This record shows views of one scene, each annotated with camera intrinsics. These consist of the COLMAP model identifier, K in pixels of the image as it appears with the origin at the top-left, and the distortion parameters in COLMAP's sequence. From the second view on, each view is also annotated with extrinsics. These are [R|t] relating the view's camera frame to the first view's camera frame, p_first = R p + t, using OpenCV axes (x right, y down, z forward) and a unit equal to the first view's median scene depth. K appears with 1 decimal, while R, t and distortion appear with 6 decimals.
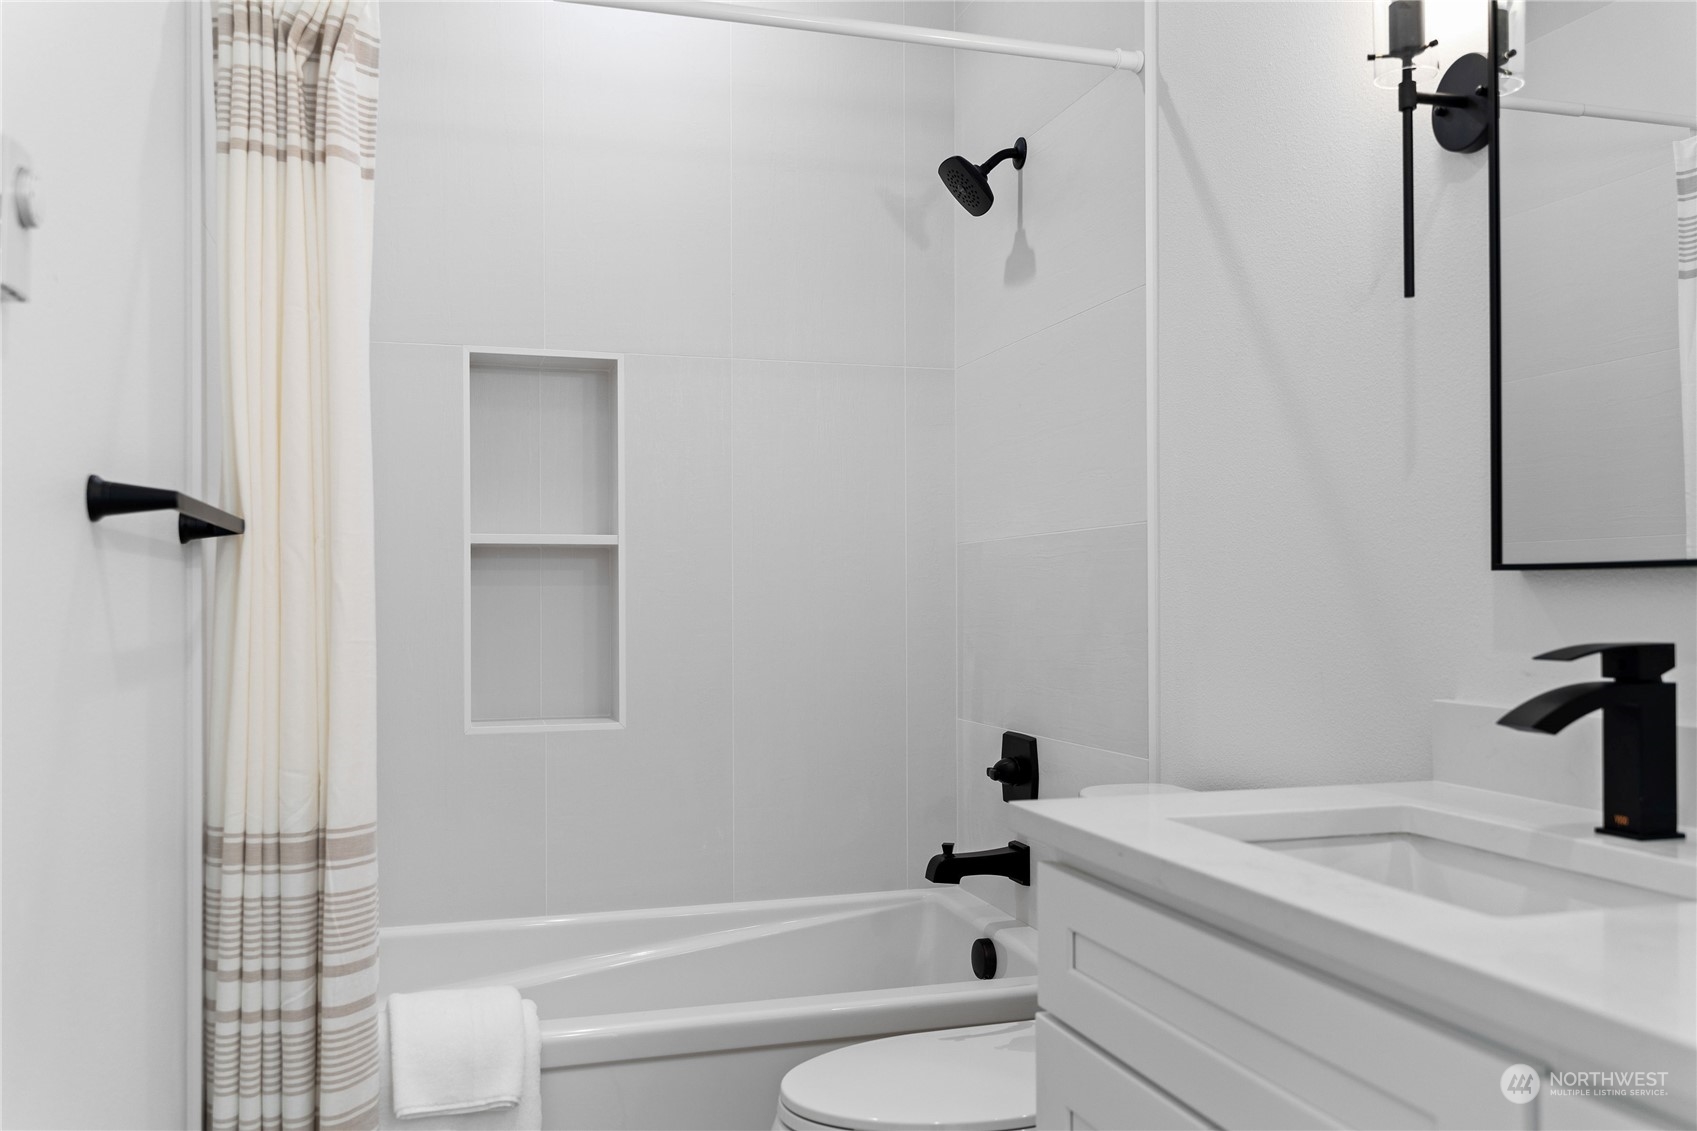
lens RADIAL K [[1363.6, 0, 848.0], [0, 1363.6, 590.9], [0, 0, 1]] dist [-0.042063, 0.001284]
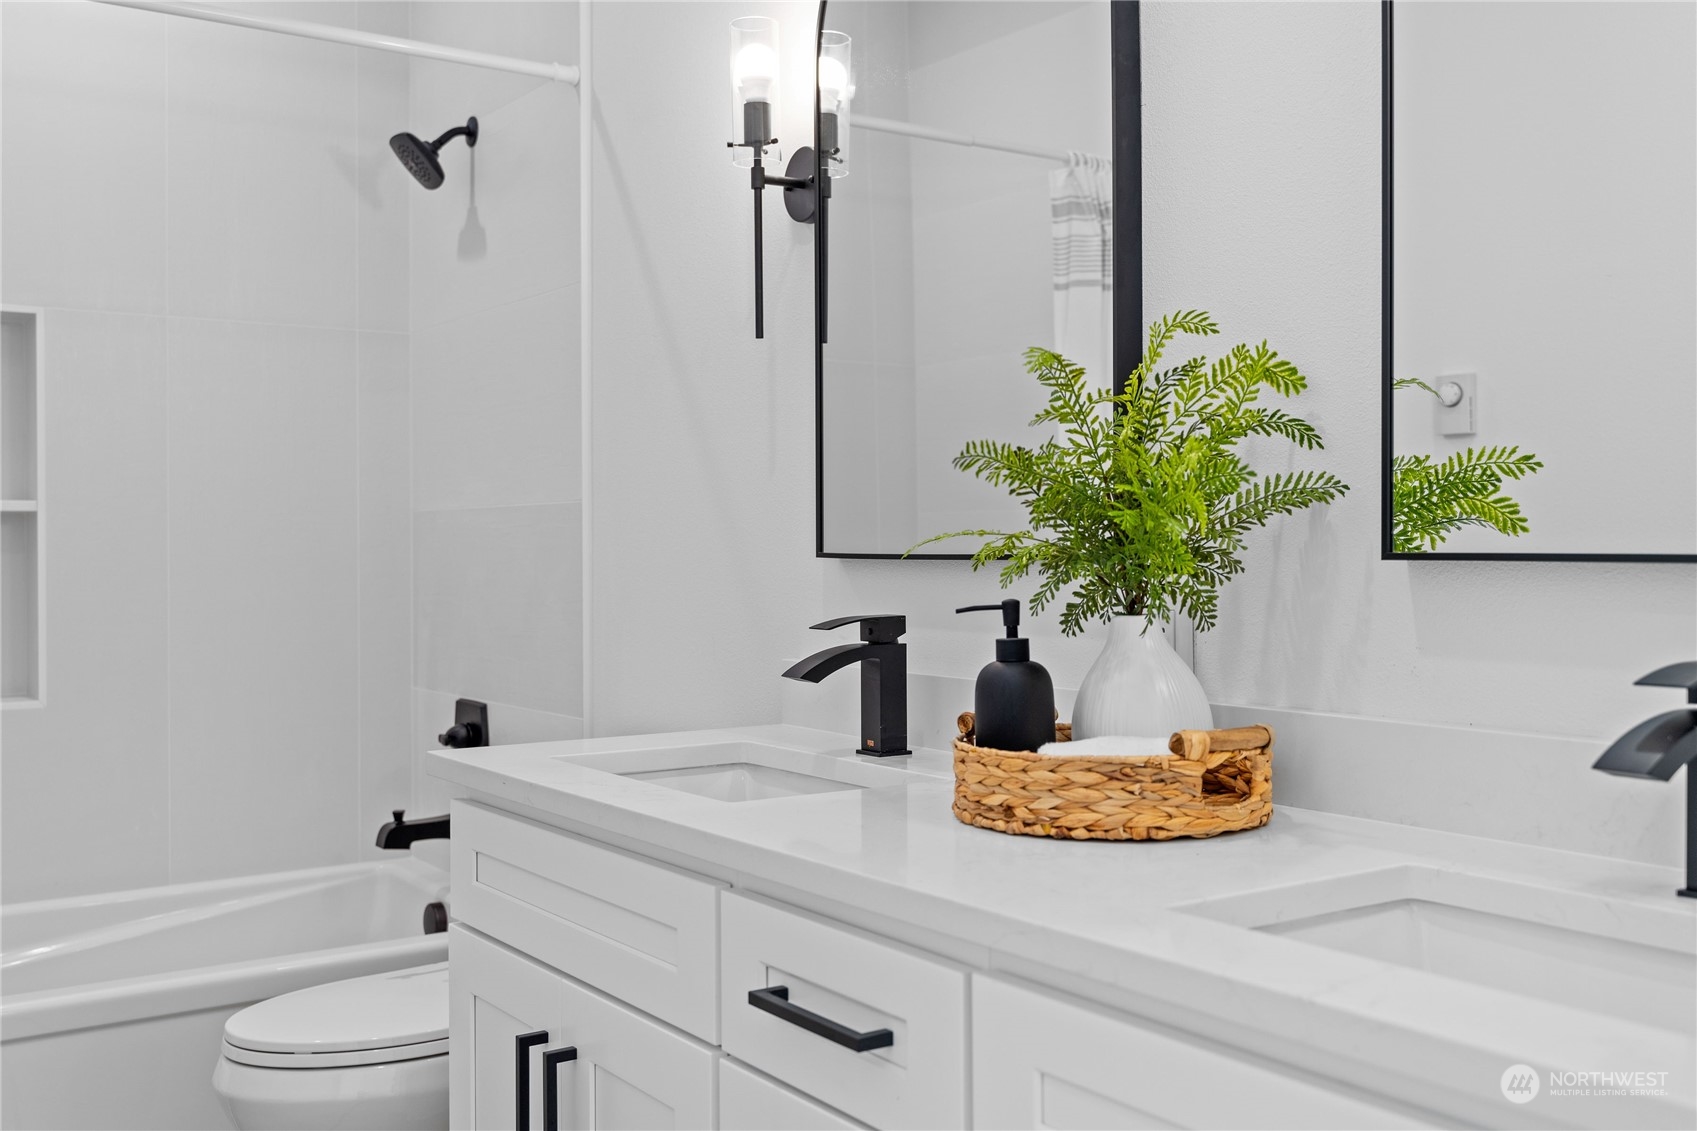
lens RADIAL K [[1634.3, 0, 851.9], [0, 1634.3, 543.9], [0, 0, 1]] dist [0.045768, -0.186577]
pose [[0.949295, 0.000361, 0.314386, 0.012816], [-0.001875, 0.999988, 0.004514, -0.022733], [-0.314381, -0.004874, 0.949284, -0.316003]]
